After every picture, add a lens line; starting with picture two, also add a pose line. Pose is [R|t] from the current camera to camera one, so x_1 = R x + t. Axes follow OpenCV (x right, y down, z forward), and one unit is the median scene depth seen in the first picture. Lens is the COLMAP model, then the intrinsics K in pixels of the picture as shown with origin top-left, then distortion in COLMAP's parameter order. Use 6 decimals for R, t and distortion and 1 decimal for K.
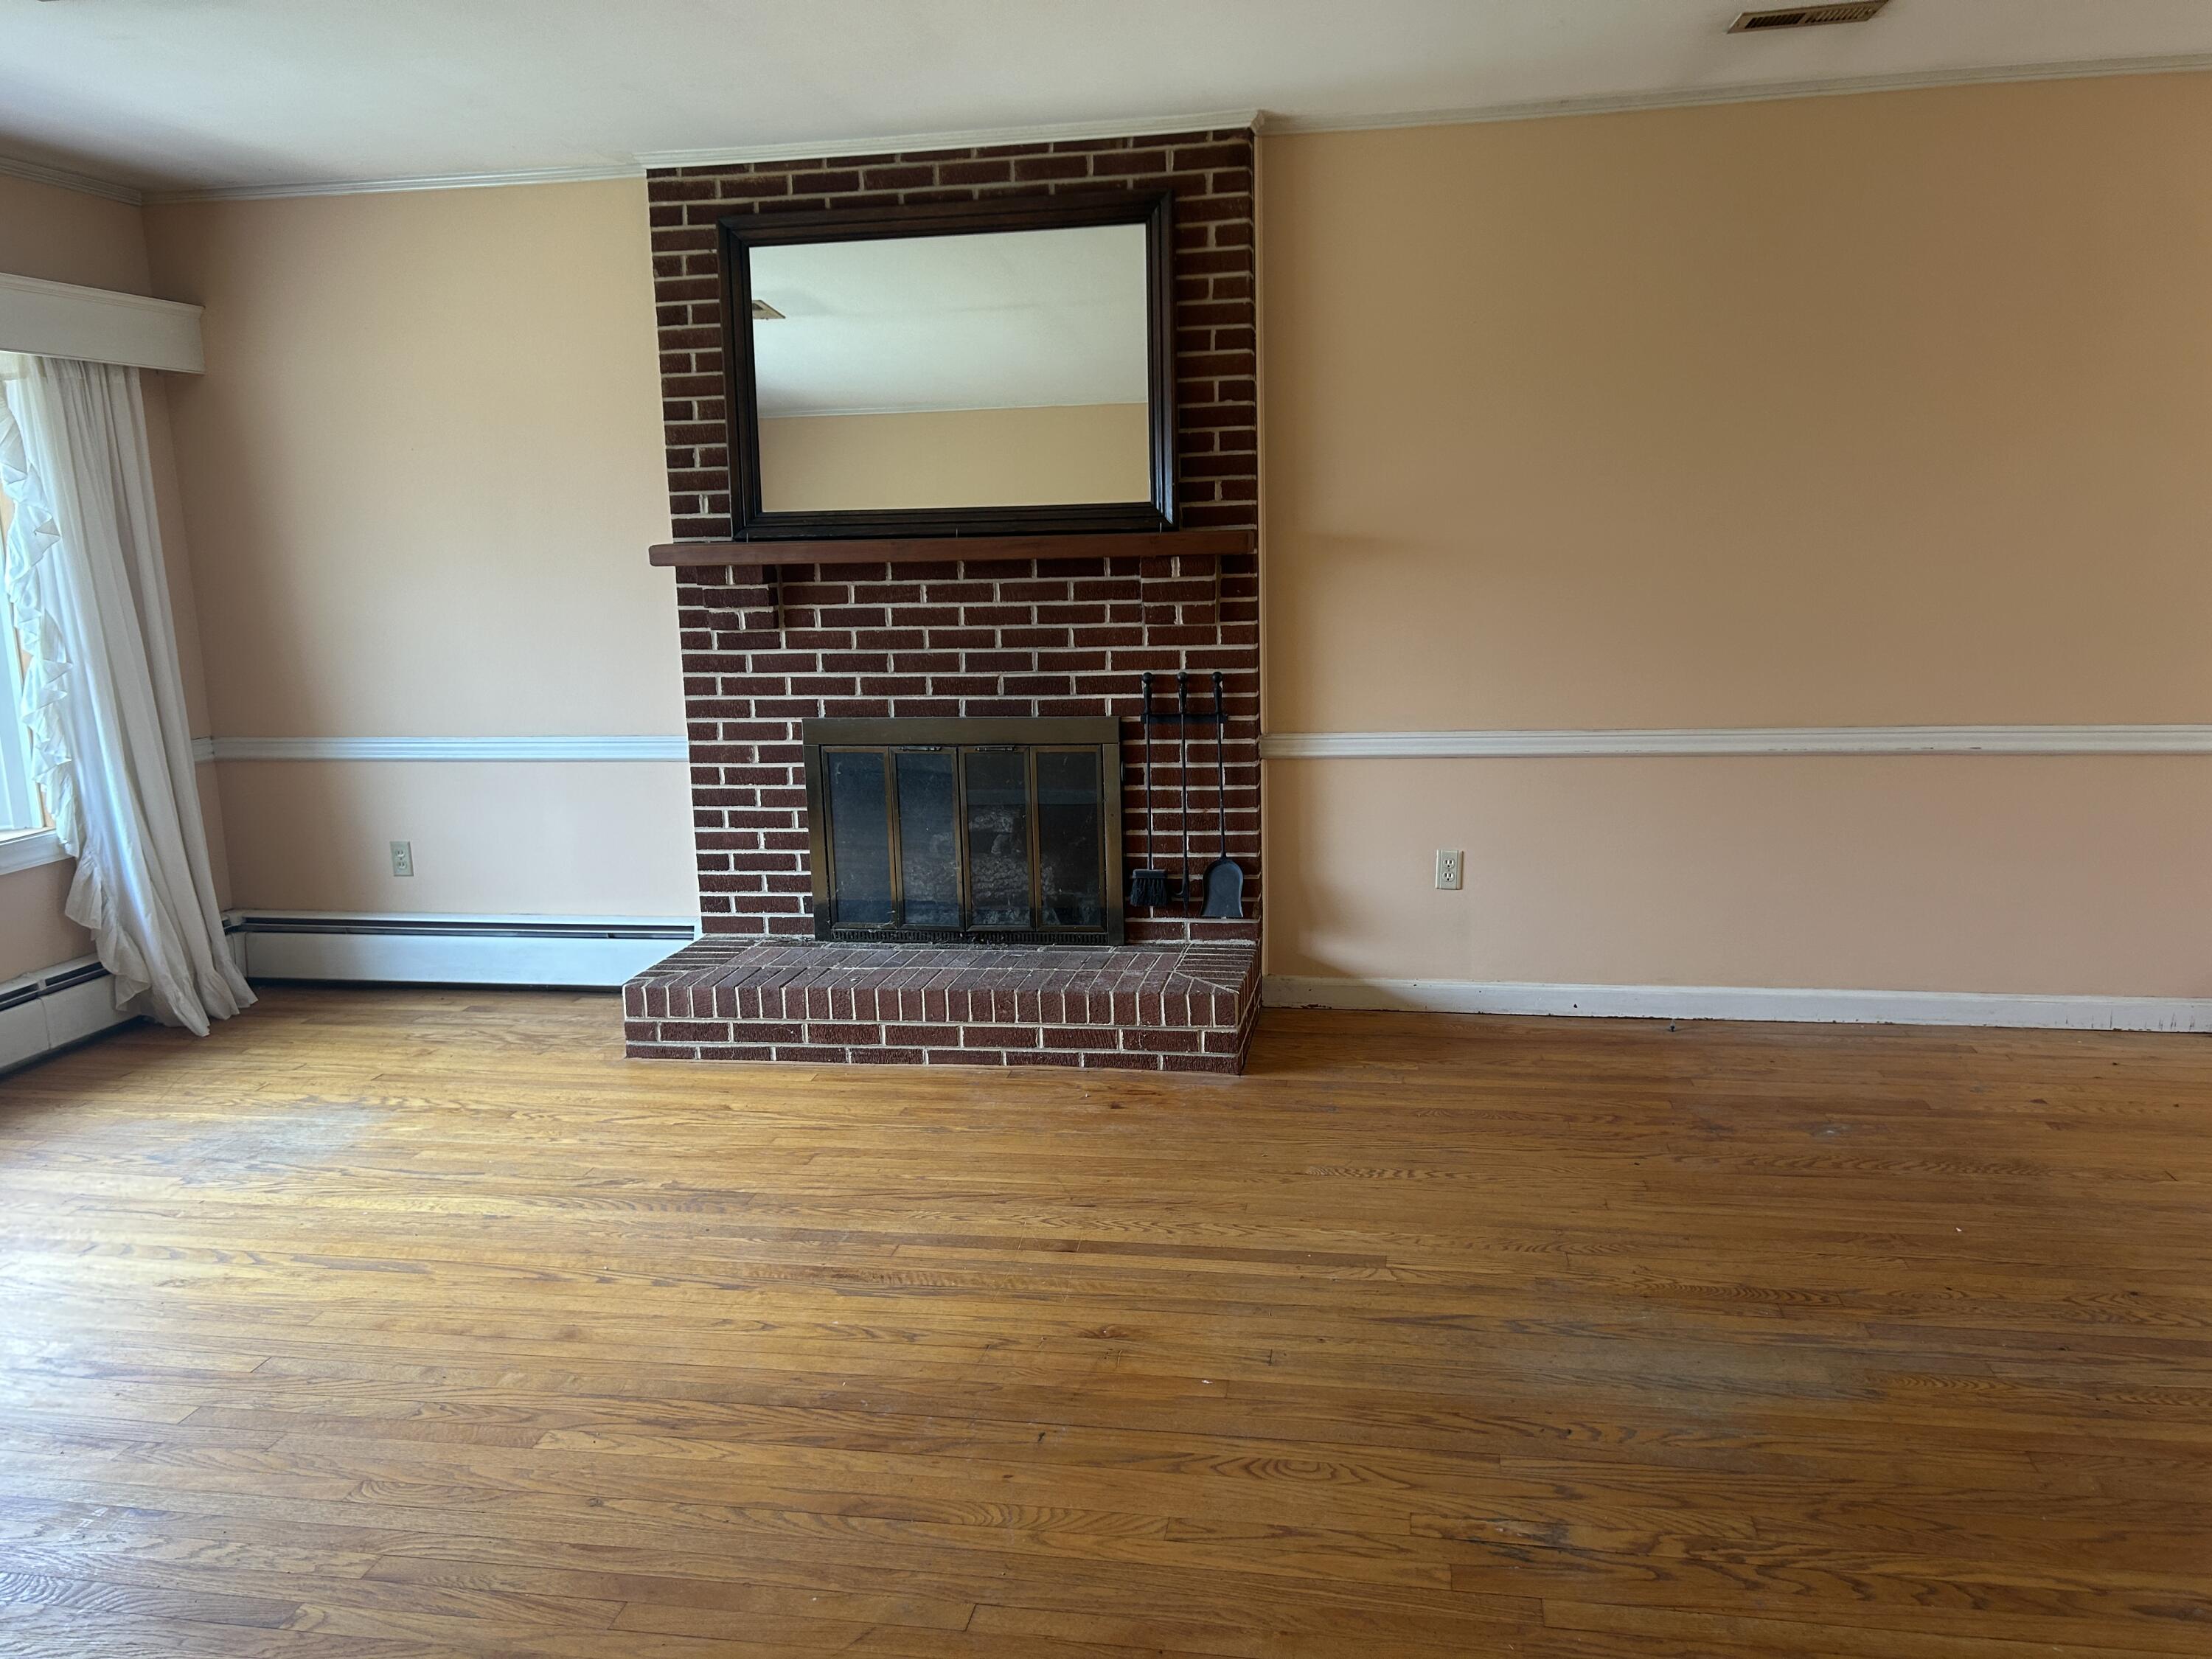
lens RADIAL K [[1660.2, 0, 1112.8], [0, 1660.2, 832.8], [0, 0, 1]] dist [0.070902, -0.075958]
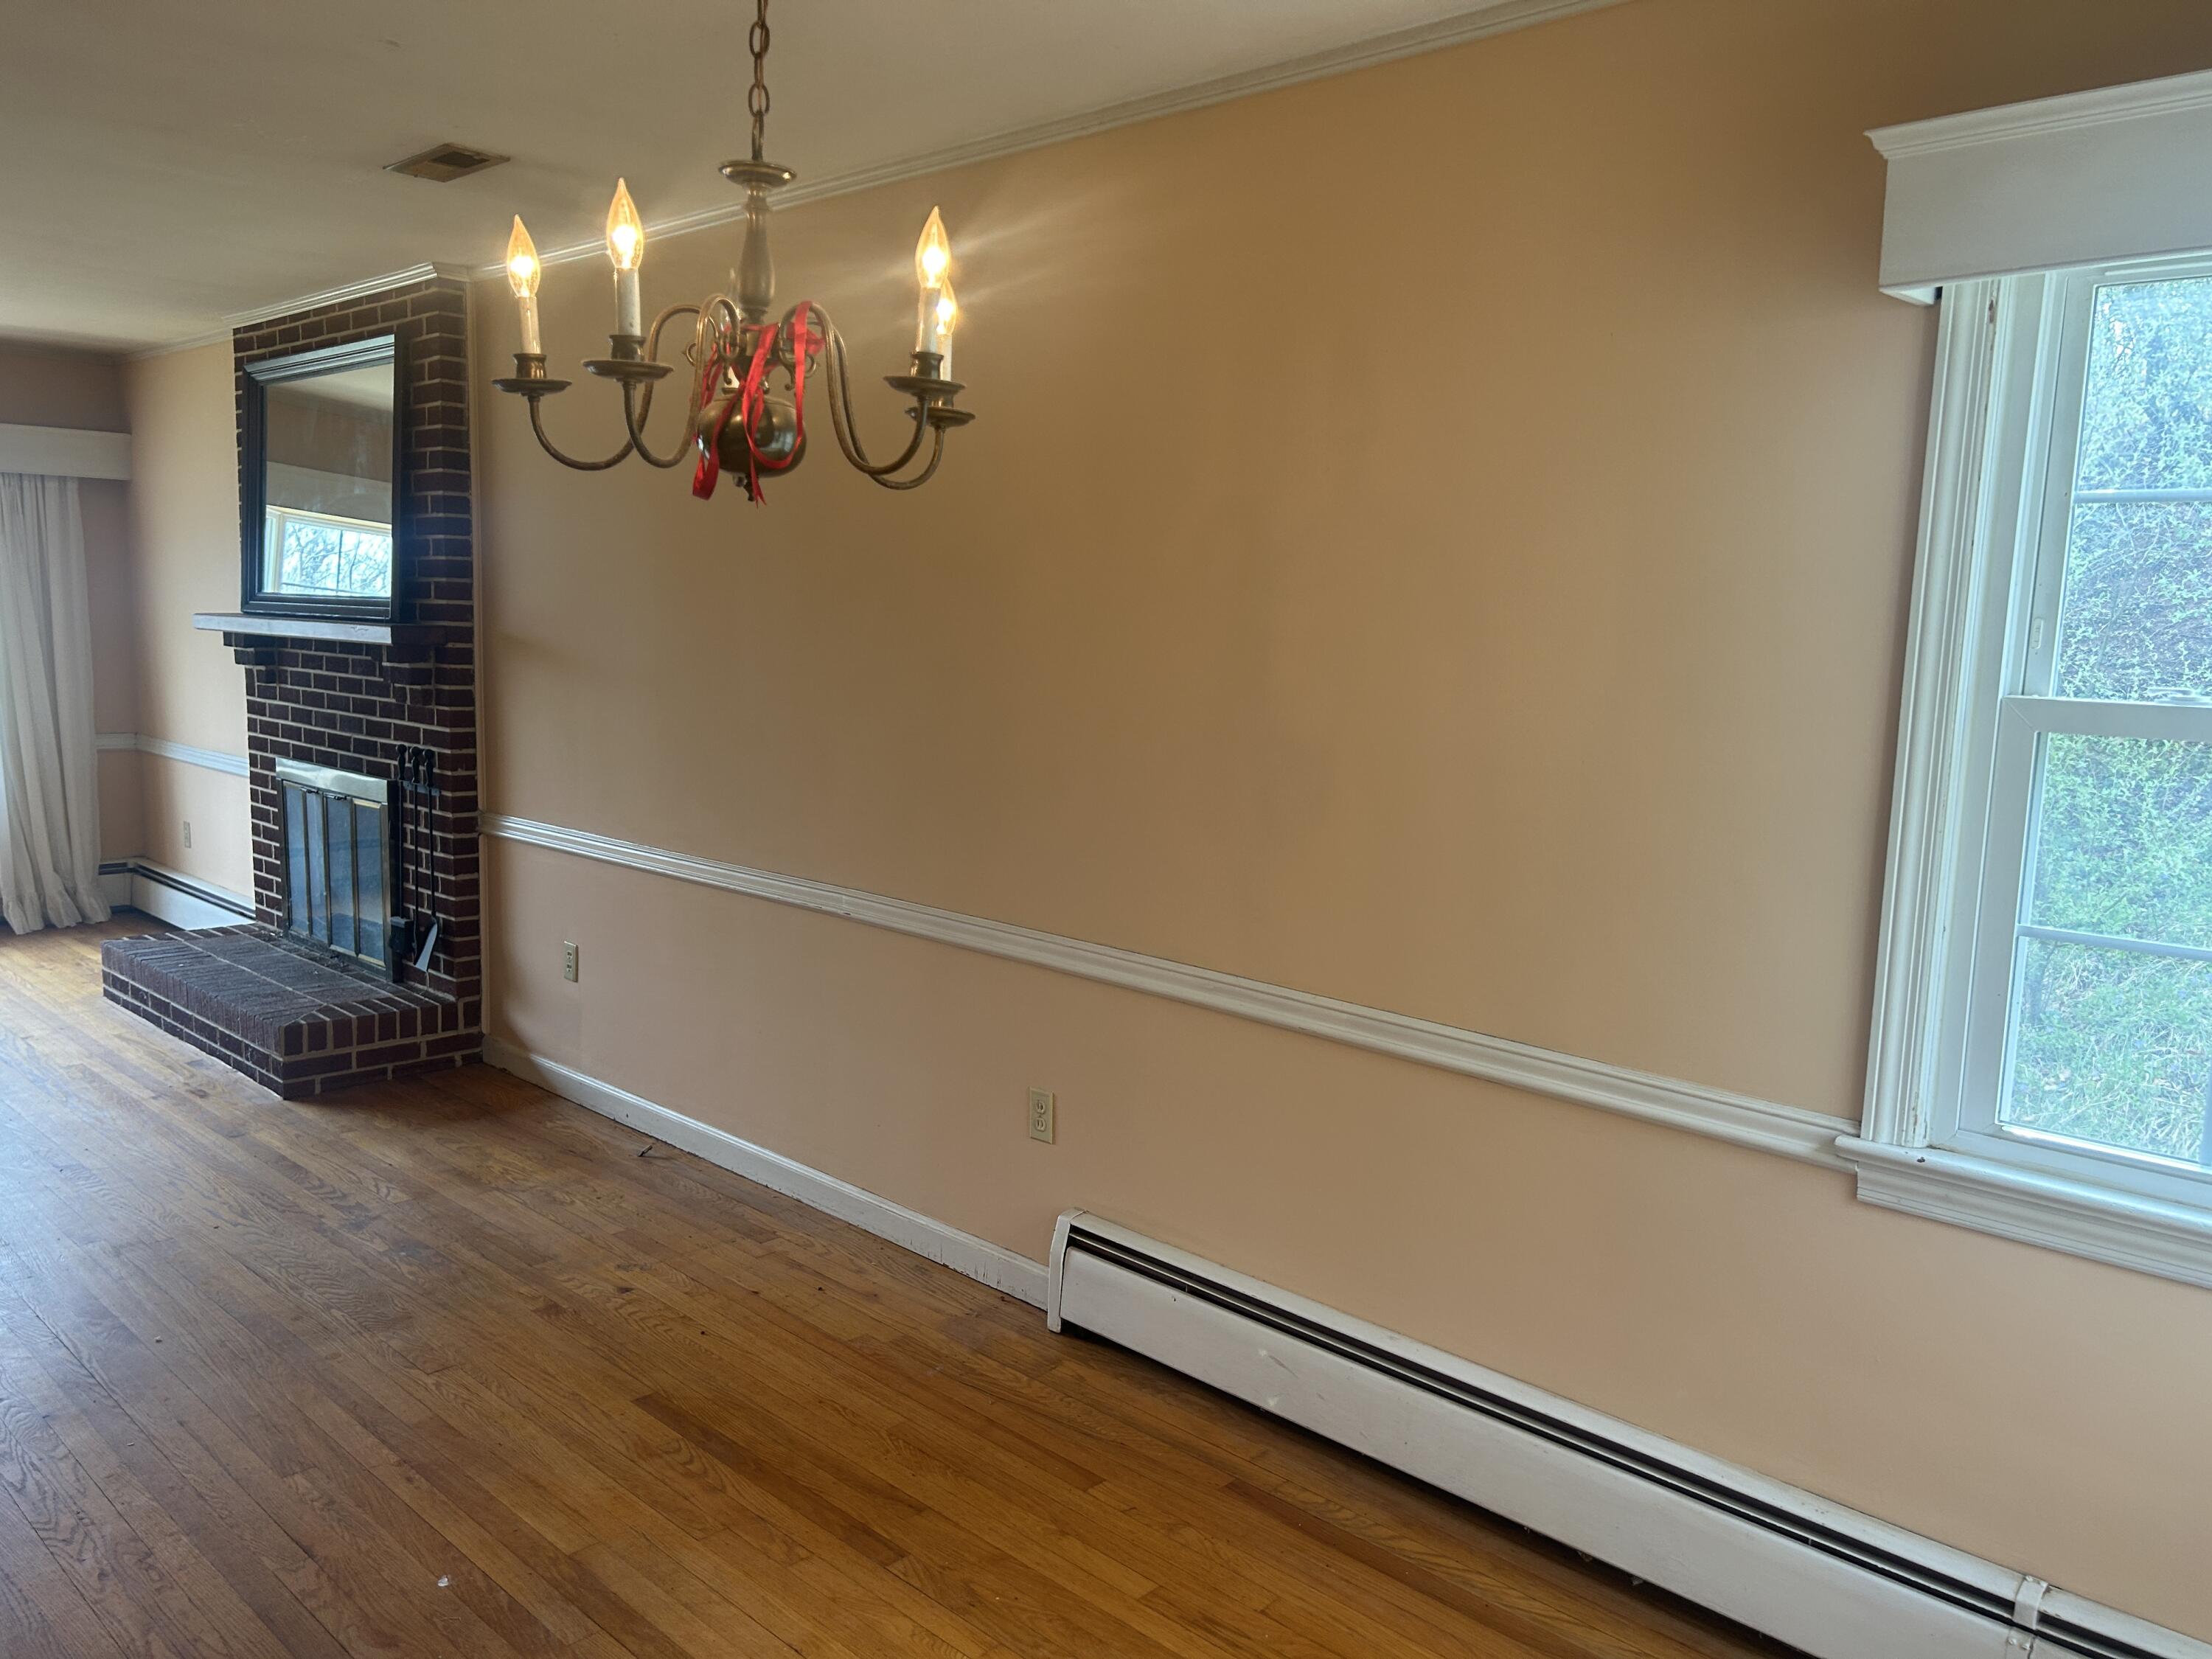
lens RADIAL K [[1660.2, 0, 1111.7], [0, 1660.2, 844.5], [0, 0, 1]] dist [0.070902, -0.075958]
pose [[0.825352, 0.127588, -0.550013, 1.088139], [-0.148367, 0.988909, 0.006760, -0.111720], [0.544776, 0.076025, 0.835129, 0.315446]]
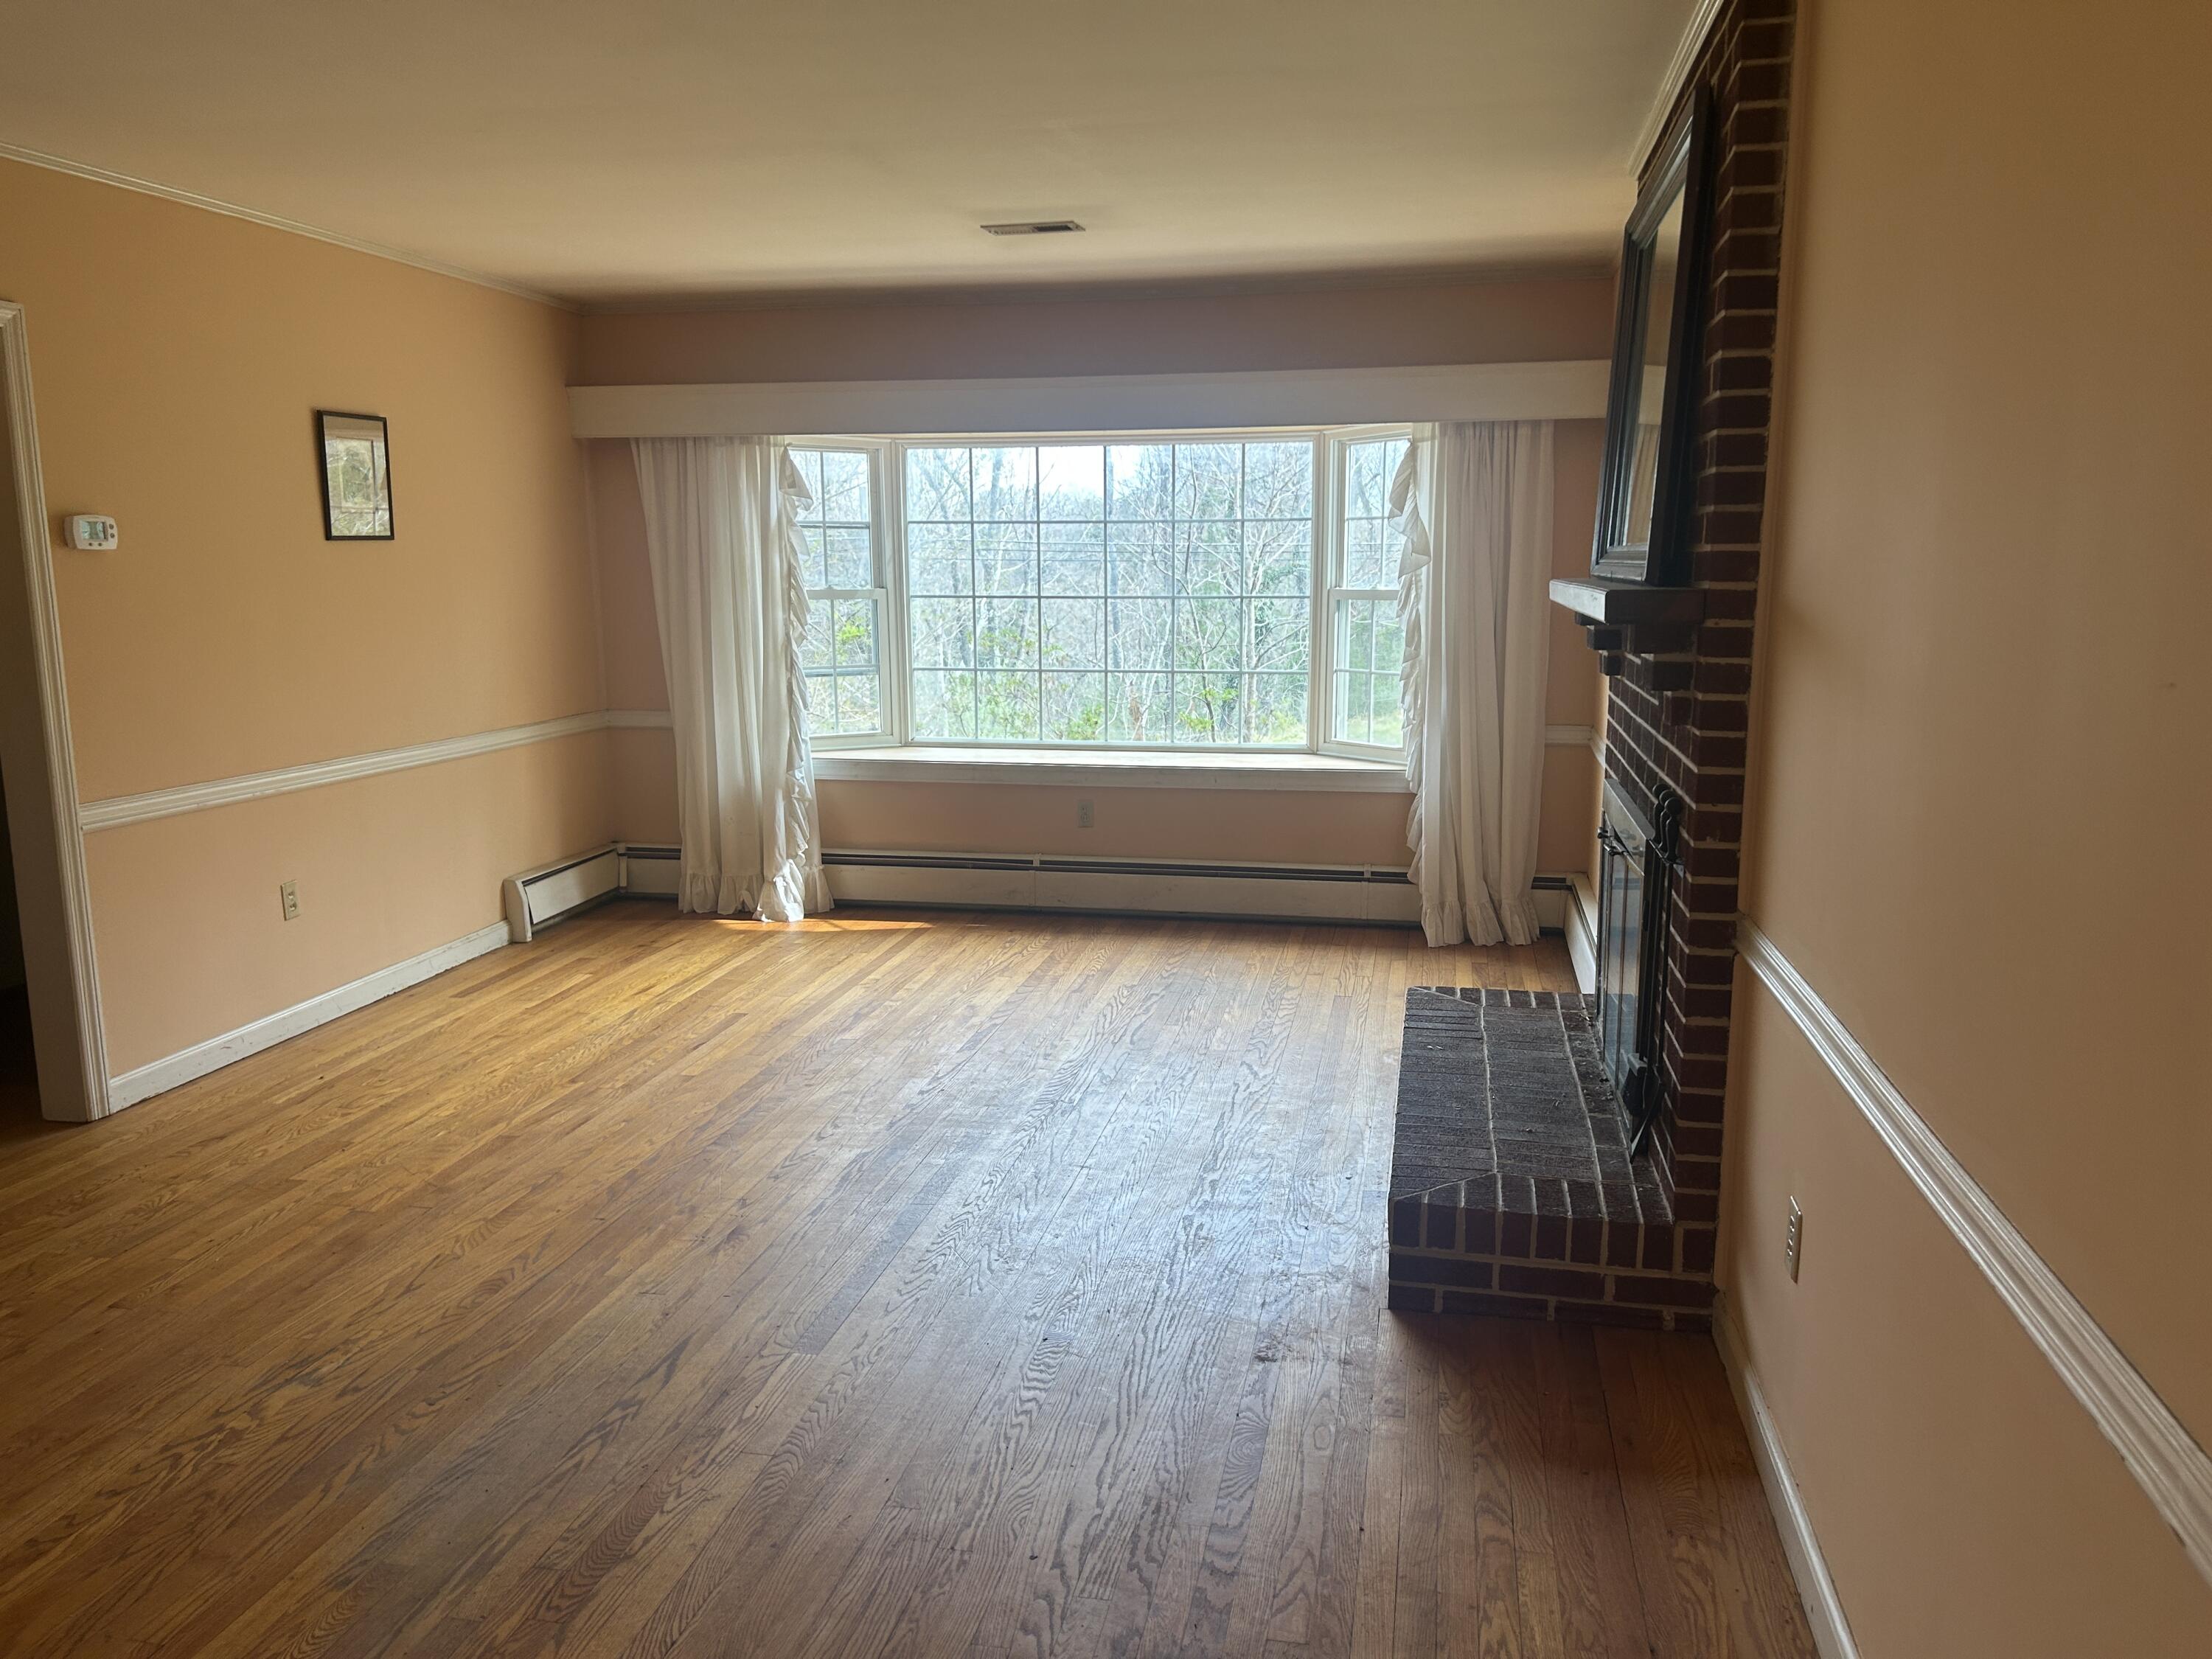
lens RADIAL K [[1660.2, 0, 1118.5], [0, 1660.2, 834.8], [0, 0, 1]] dist [0.070902, -0.075958]
pose [[-0.021568, 0.192471, -0.981066, 0.739146], [-0.174727, 0.965466, 0.193252, -0.176683], [0.984381, 0.175586, 0.012807, 0.784412]]
